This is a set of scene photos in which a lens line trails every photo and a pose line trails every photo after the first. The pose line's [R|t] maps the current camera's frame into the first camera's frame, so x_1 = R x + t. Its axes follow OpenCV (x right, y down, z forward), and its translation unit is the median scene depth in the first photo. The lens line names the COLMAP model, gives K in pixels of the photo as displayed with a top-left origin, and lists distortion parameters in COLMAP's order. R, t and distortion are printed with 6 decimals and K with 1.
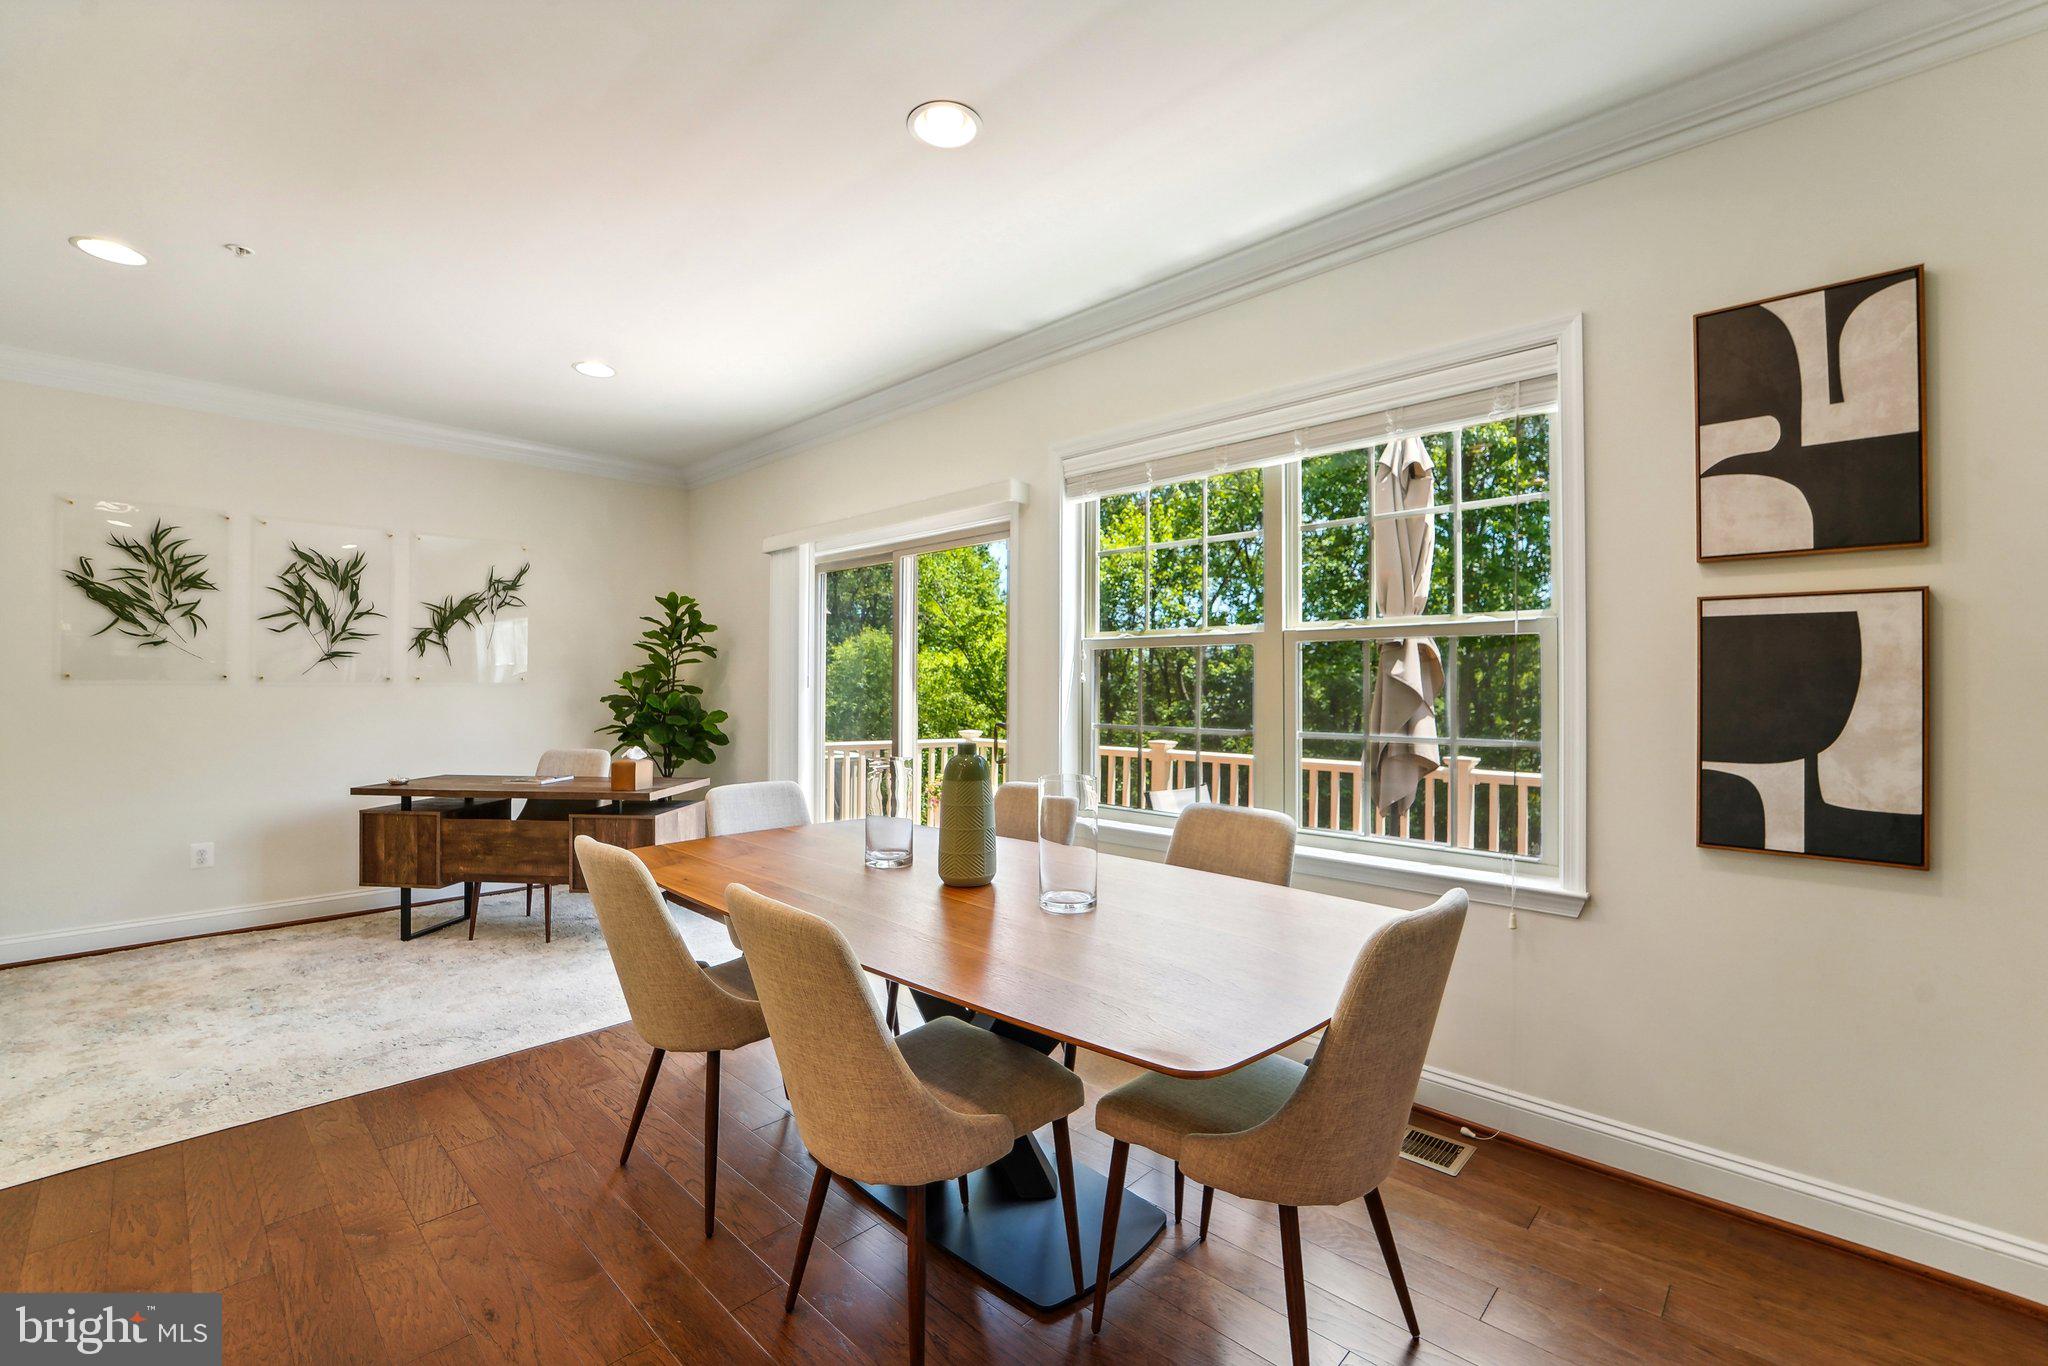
lens RADIAL K [[847.6, 0, 1036.6], [0, 847.6, 670.4], [0, 0, 1]] dist [-0.023606, 0.000803]
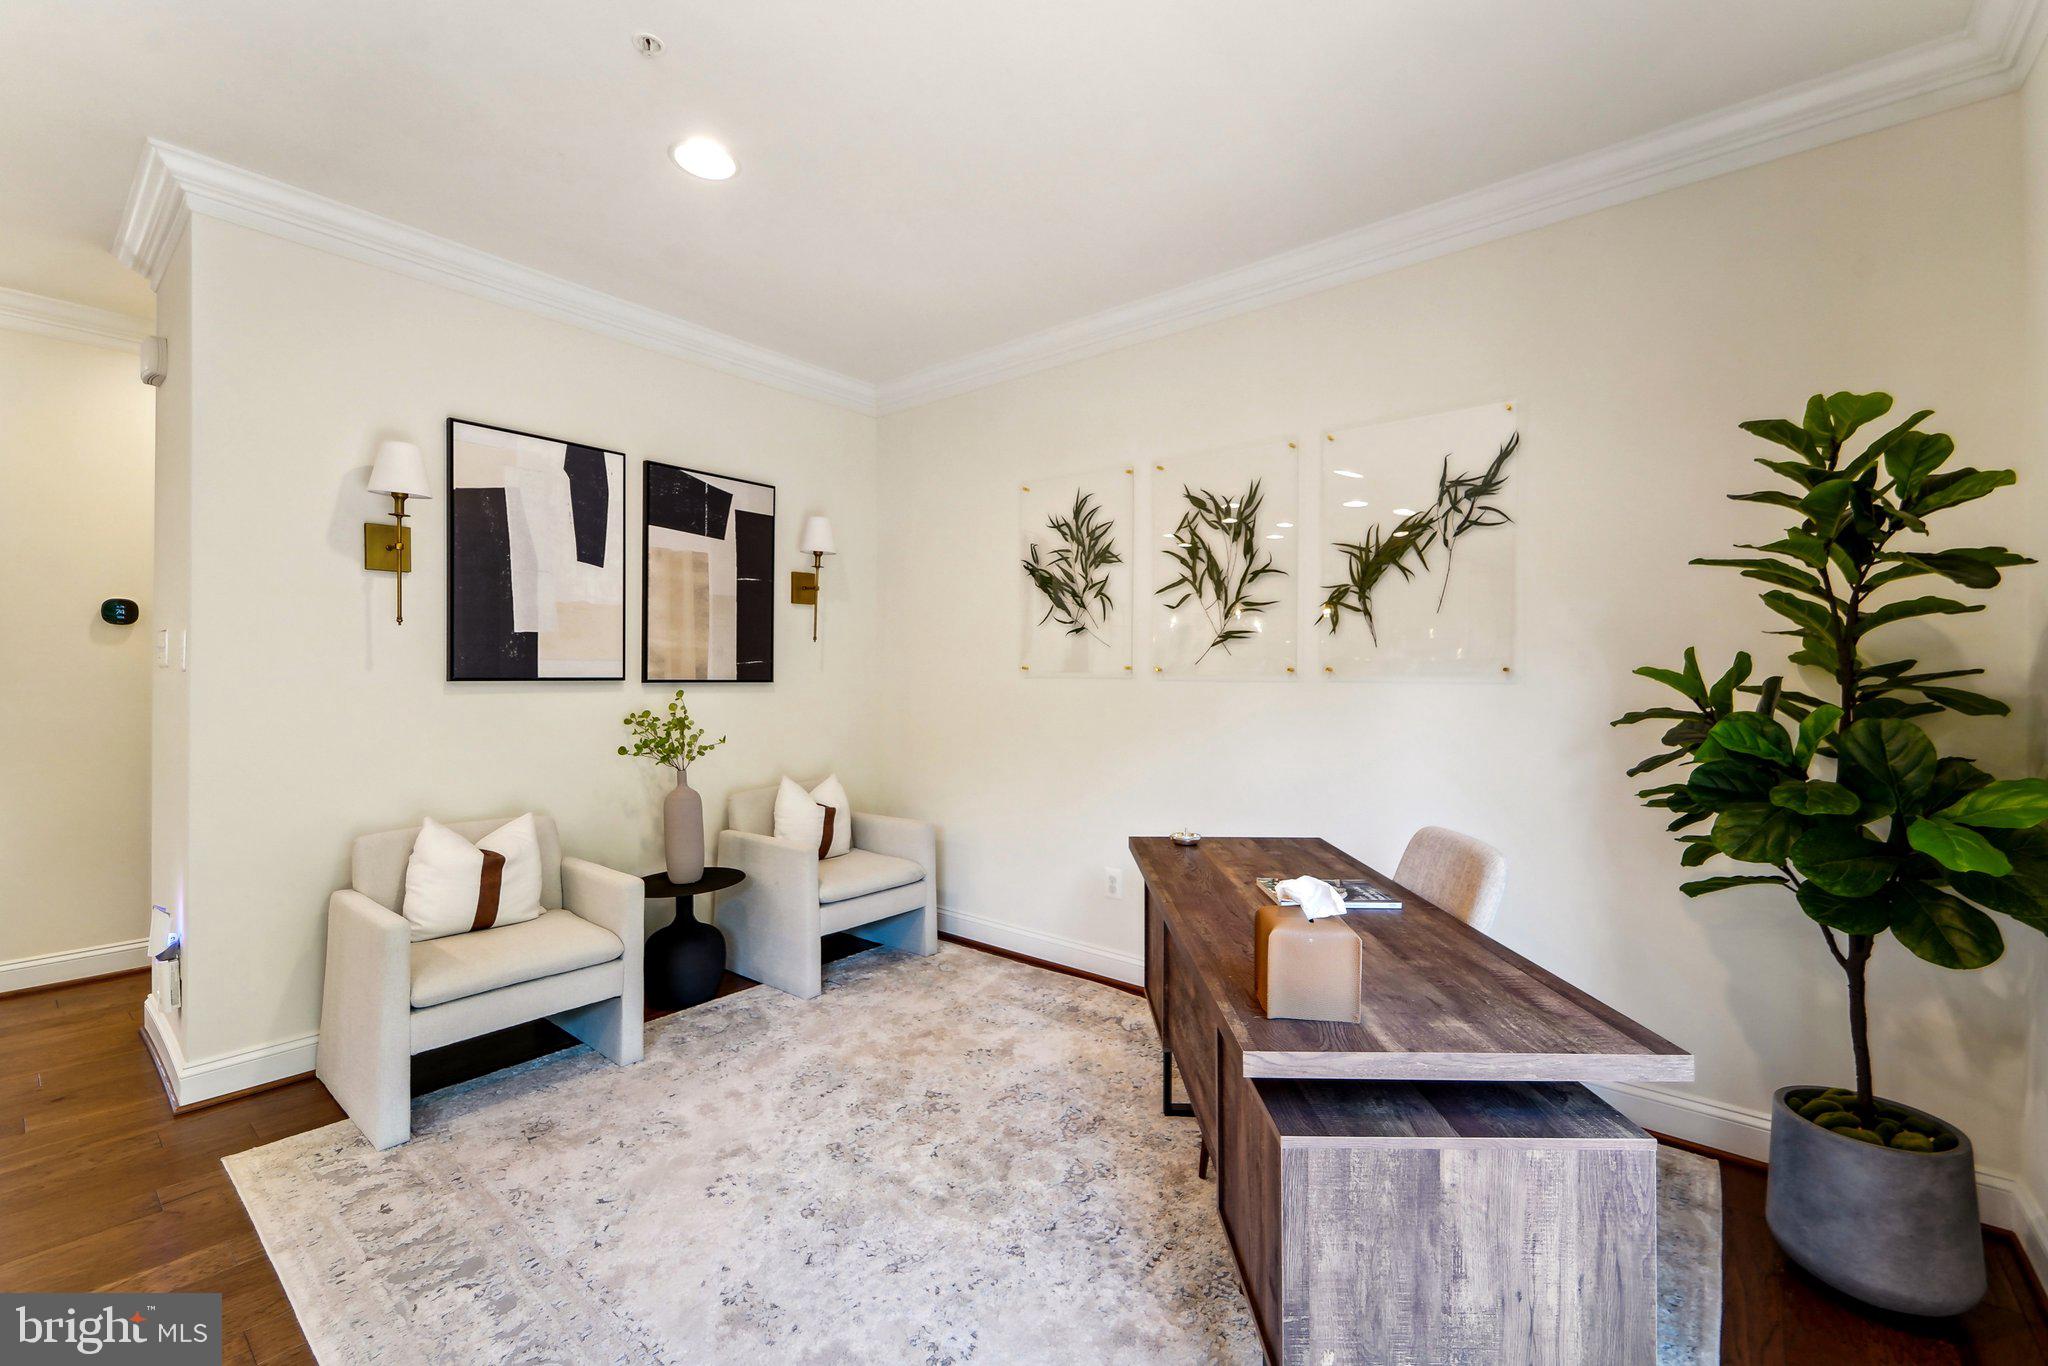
lens RADIAL K [[849.0, 0, 1029.2], [0, 849.0, 678.6], [0, 0, 1]] dist [0.000422, 0.000121]
pose [[0.067988, 0.005488, -0.997671, -0.164359], [0.010276, 0.999928, 0.006201, 0.011802], [0.997633, -0.010673, 0.067926, 0.863642]]
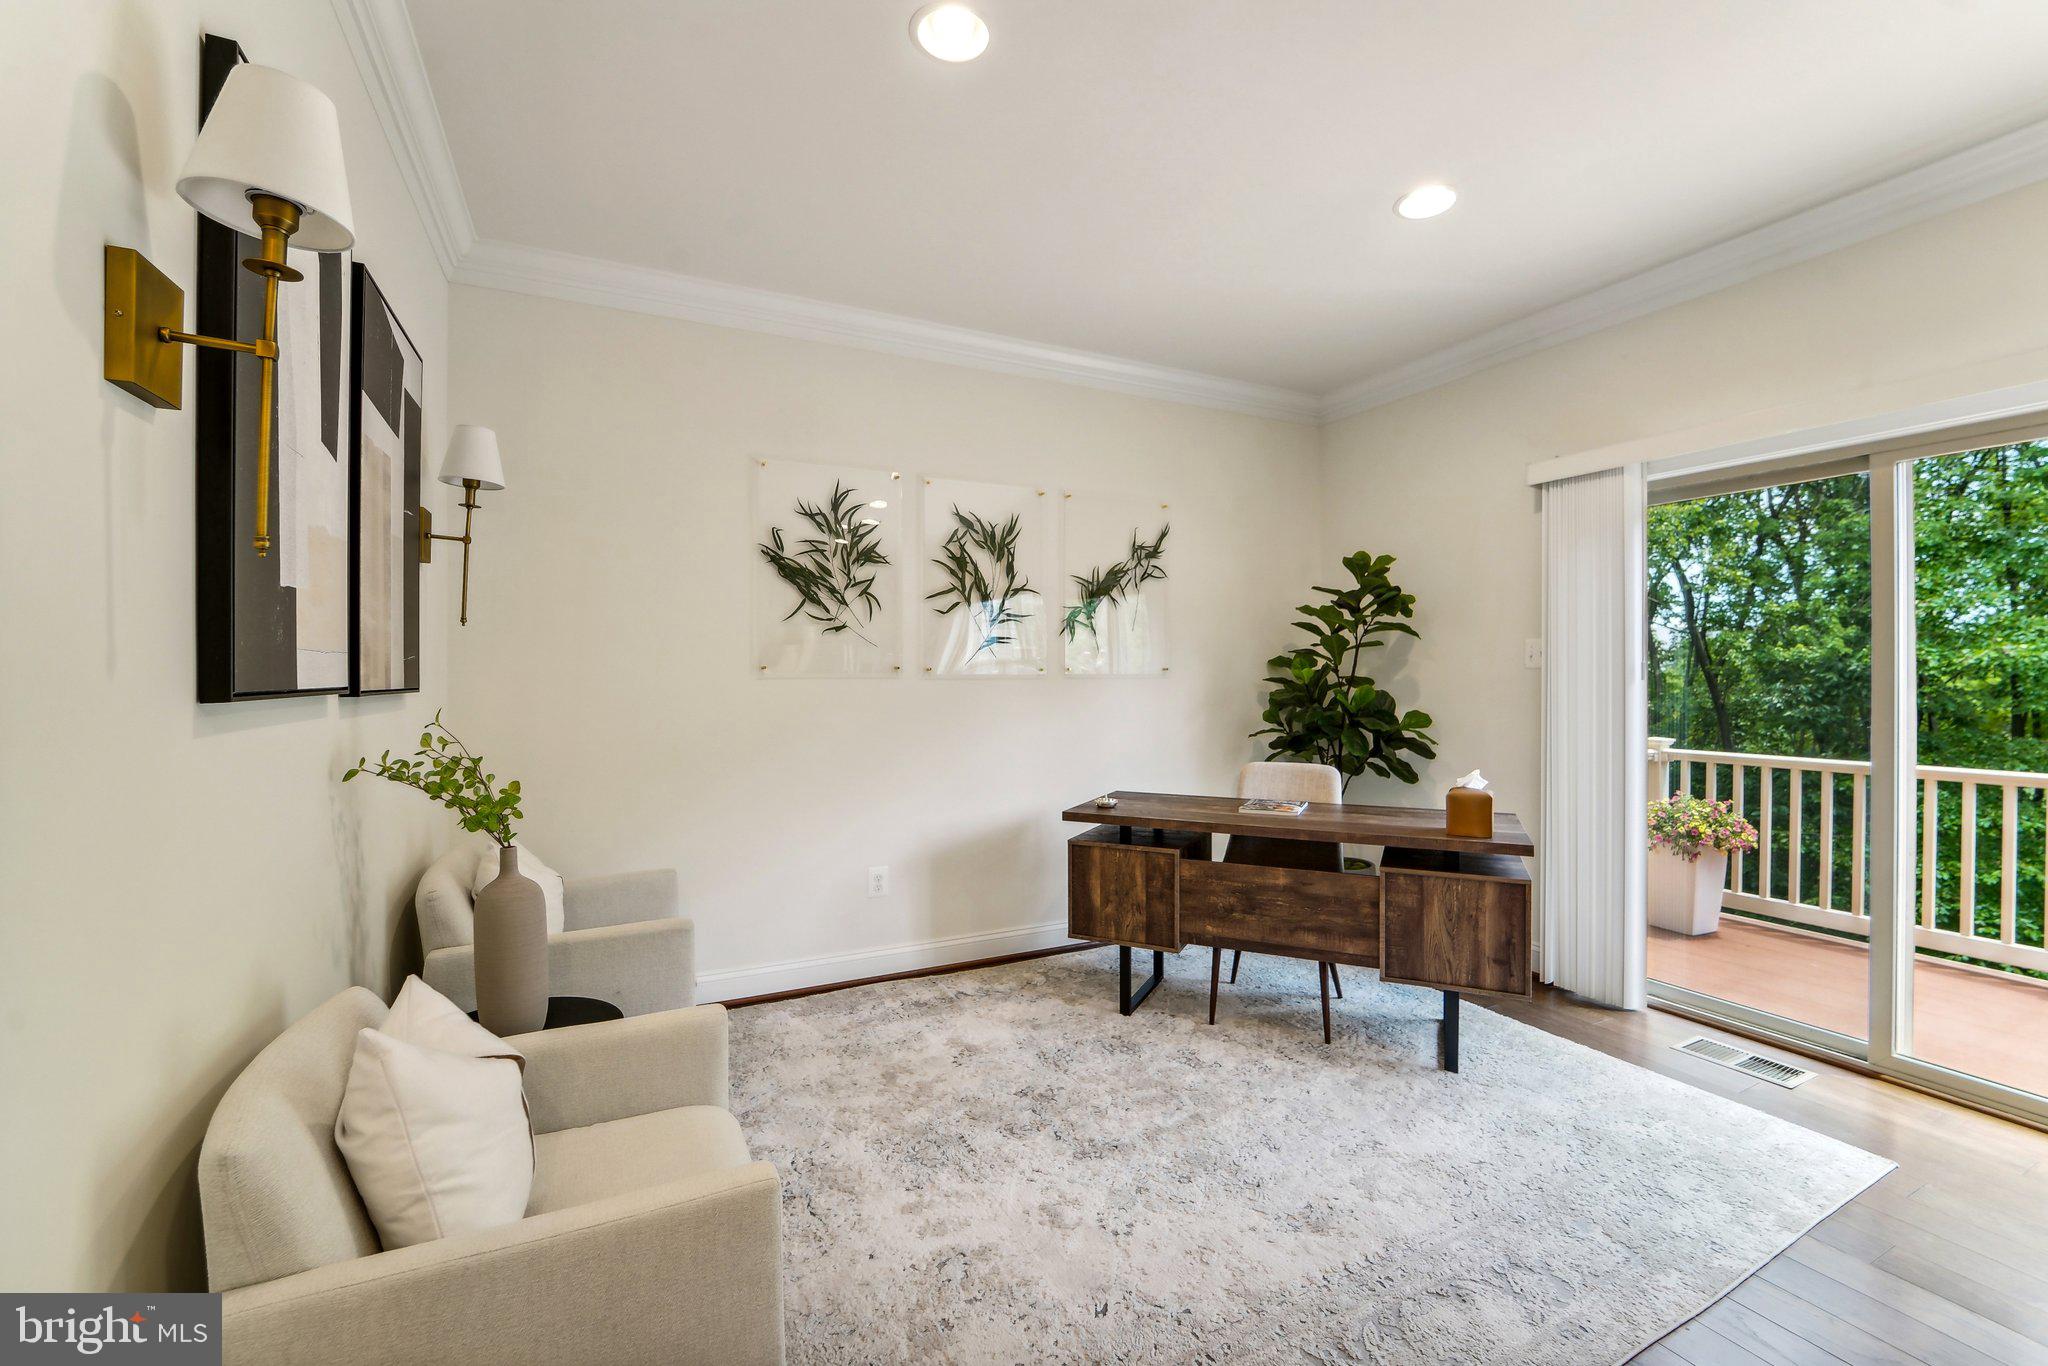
lens RADIAL K [[847.6, 0, 1036.6], [0, 847.6, 670.4], [0, 0, 1]] dist [-0.023606, 0.000803]
pose [[0.938149, -0.003966, -0.346209, -0.564409], [0.008443, 0.999899, 0.011425, 0.001436], [0.346129, -0.013641, 0.938088, 0.255498]]
